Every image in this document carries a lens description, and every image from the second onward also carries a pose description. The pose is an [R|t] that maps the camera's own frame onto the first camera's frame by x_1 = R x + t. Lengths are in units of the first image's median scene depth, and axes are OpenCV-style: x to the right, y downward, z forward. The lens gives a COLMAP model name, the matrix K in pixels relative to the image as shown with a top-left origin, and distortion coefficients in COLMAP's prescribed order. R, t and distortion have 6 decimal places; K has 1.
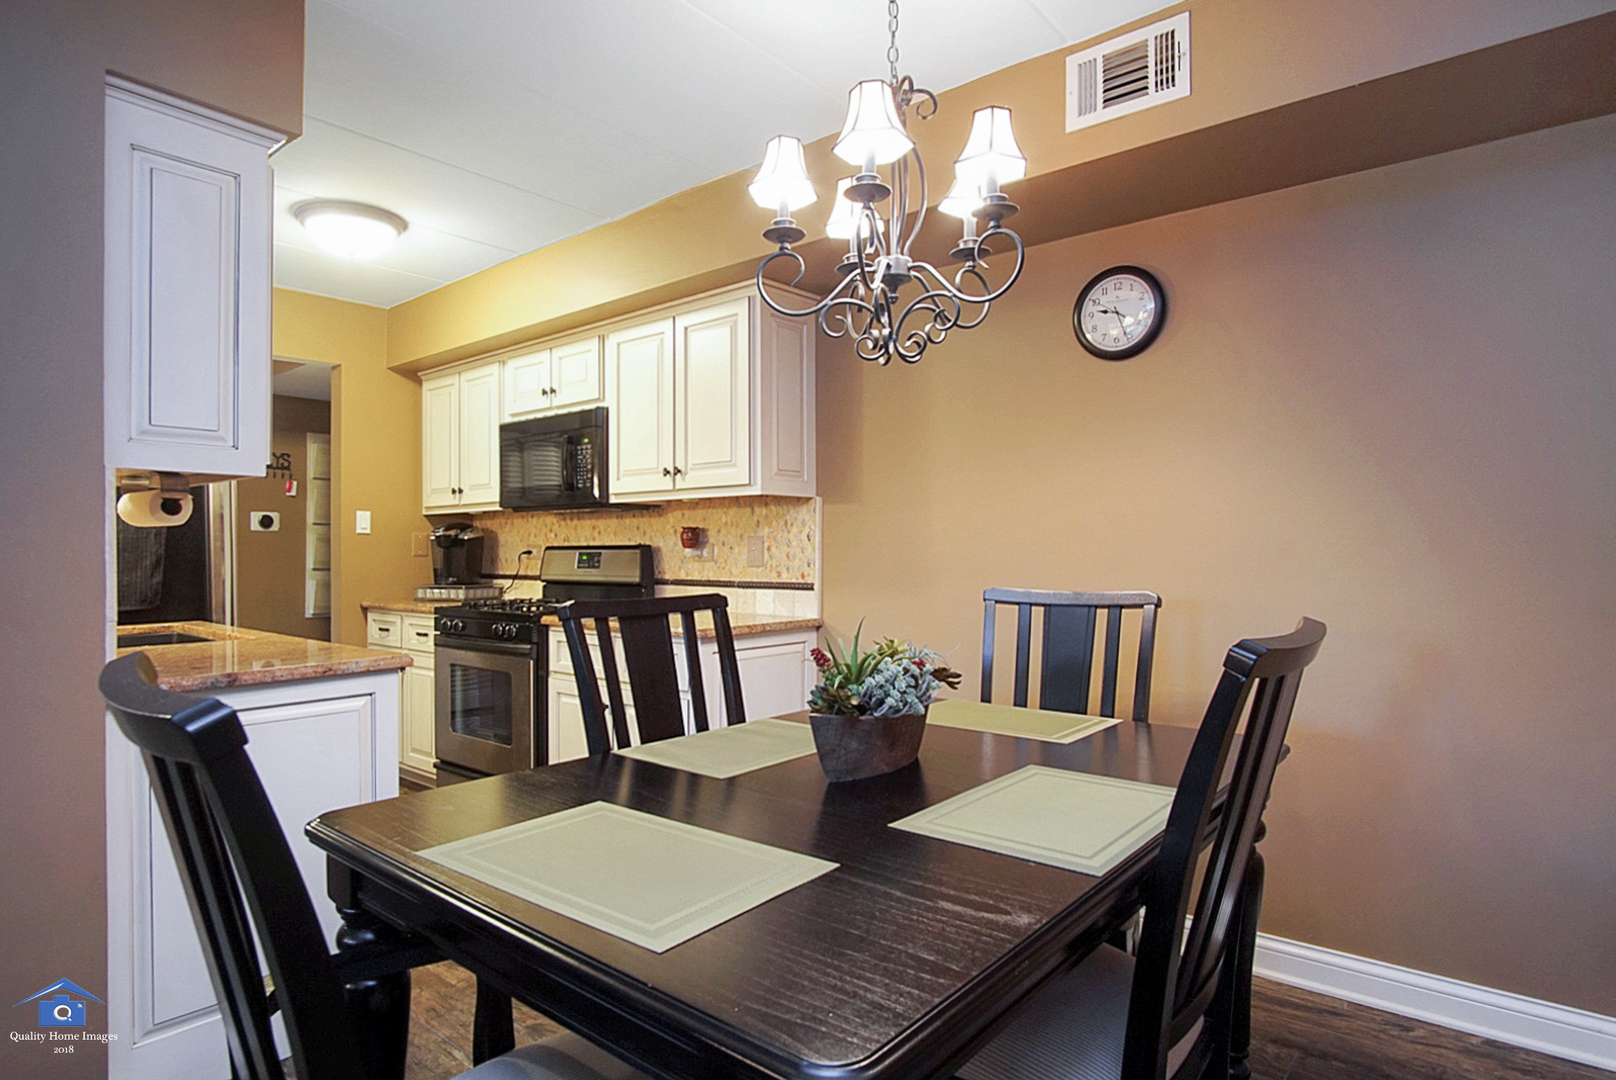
lens RADIAL K [[869.5, 0, 807.5], [0, 869.5, 549.0], [0, 0, 1]] dist [-0.032980, 0.014478]
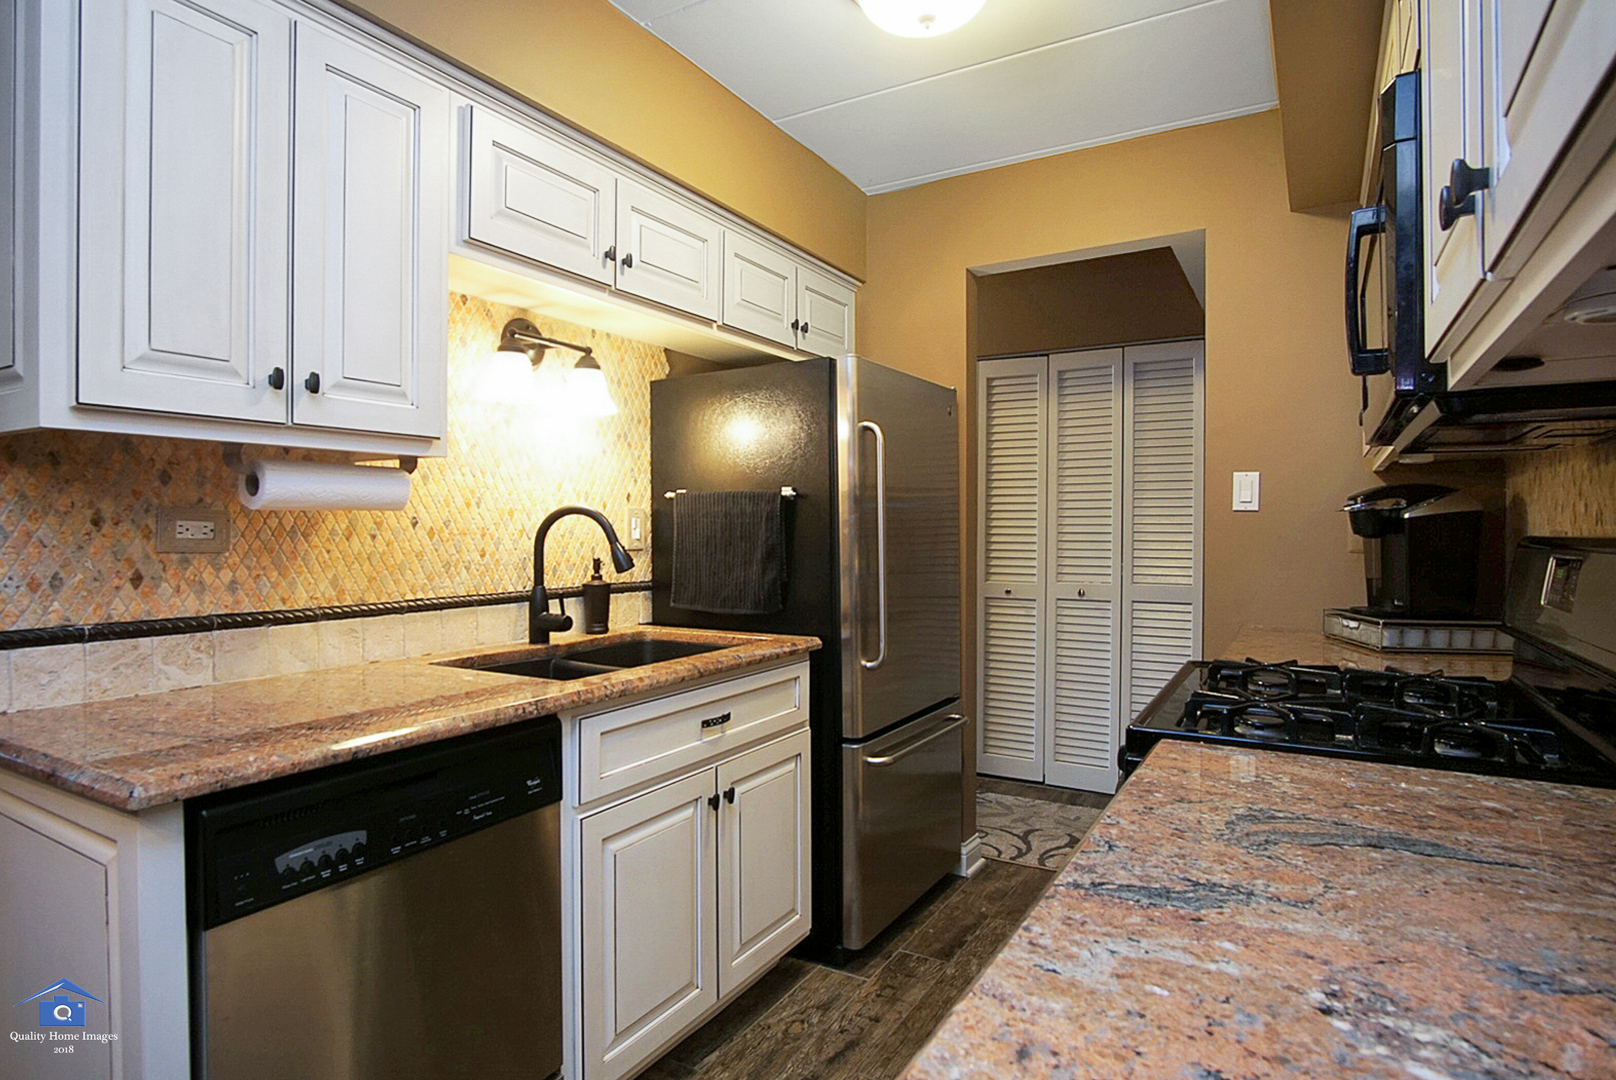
lens RADIAL K [[869.5, 0, 771.1], [0, 869.5, 549.1], [0, 0, 1]] dist [-0.032980, 0.014478]
pose [[0.128087, 0.023589, -0.991482, 0.022217], [-0.001012, 0.999720, 0.023654, -0.006637], [0.991762, -0.002026, 0.128075, 0.694102]]
